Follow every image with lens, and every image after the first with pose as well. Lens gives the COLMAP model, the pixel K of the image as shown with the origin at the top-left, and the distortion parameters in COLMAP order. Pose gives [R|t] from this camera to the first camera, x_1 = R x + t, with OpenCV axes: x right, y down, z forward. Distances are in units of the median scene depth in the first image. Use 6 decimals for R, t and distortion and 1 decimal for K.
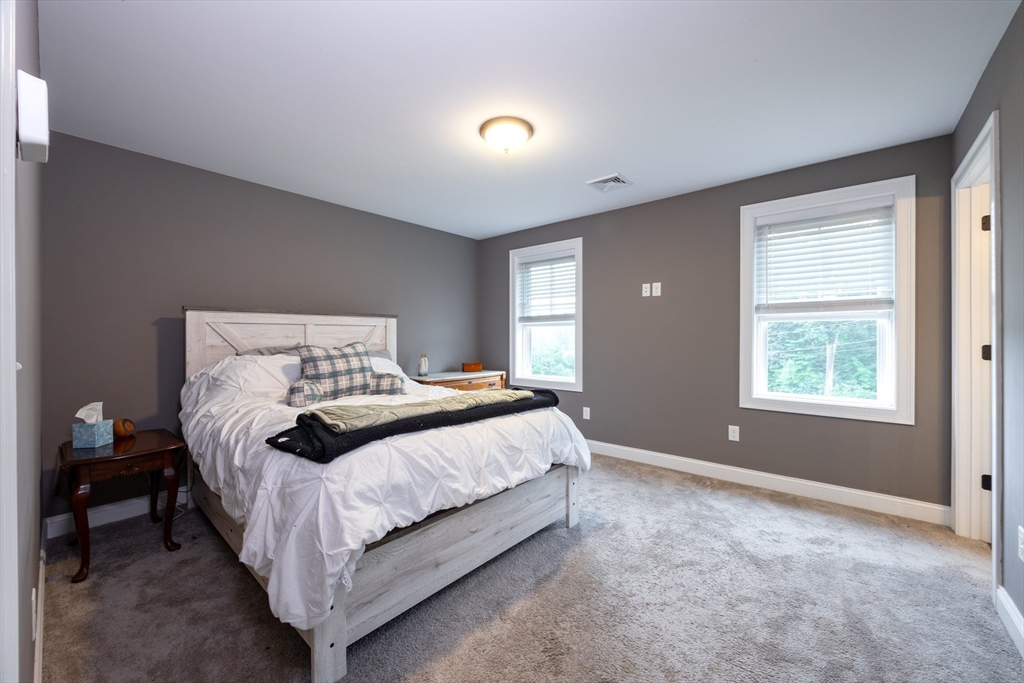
lens RADIAL K [[399.1, 0, 513.5], [0, 399.1, 340.6], [0, 0, 1]] dist [-0.001534, 0.000025]
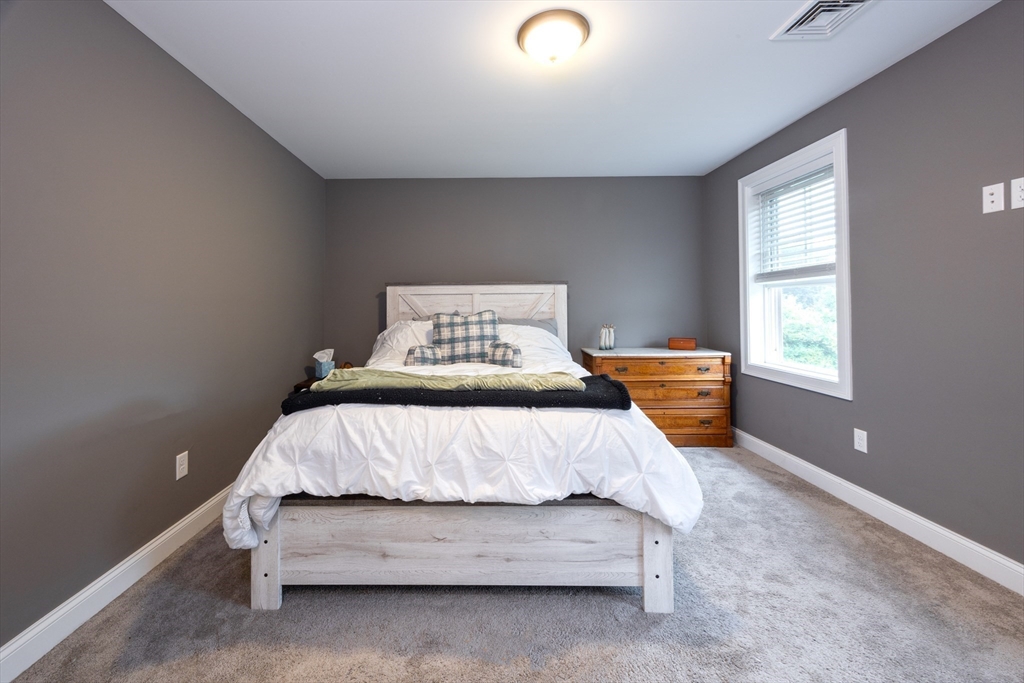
lens RADIAL K [[410.3, 0, 508.0], [0, 410.3, 297.9], [0, 0, 1]] dist [-0.000728, 0.000173]
pose [[0.643834, -0.017841, -0.764957, 0.478304], [-0.000736, 0.999713, -0.023936, -0.003197], [0.765165, 0.015974, 0.643637, 0.399443]]
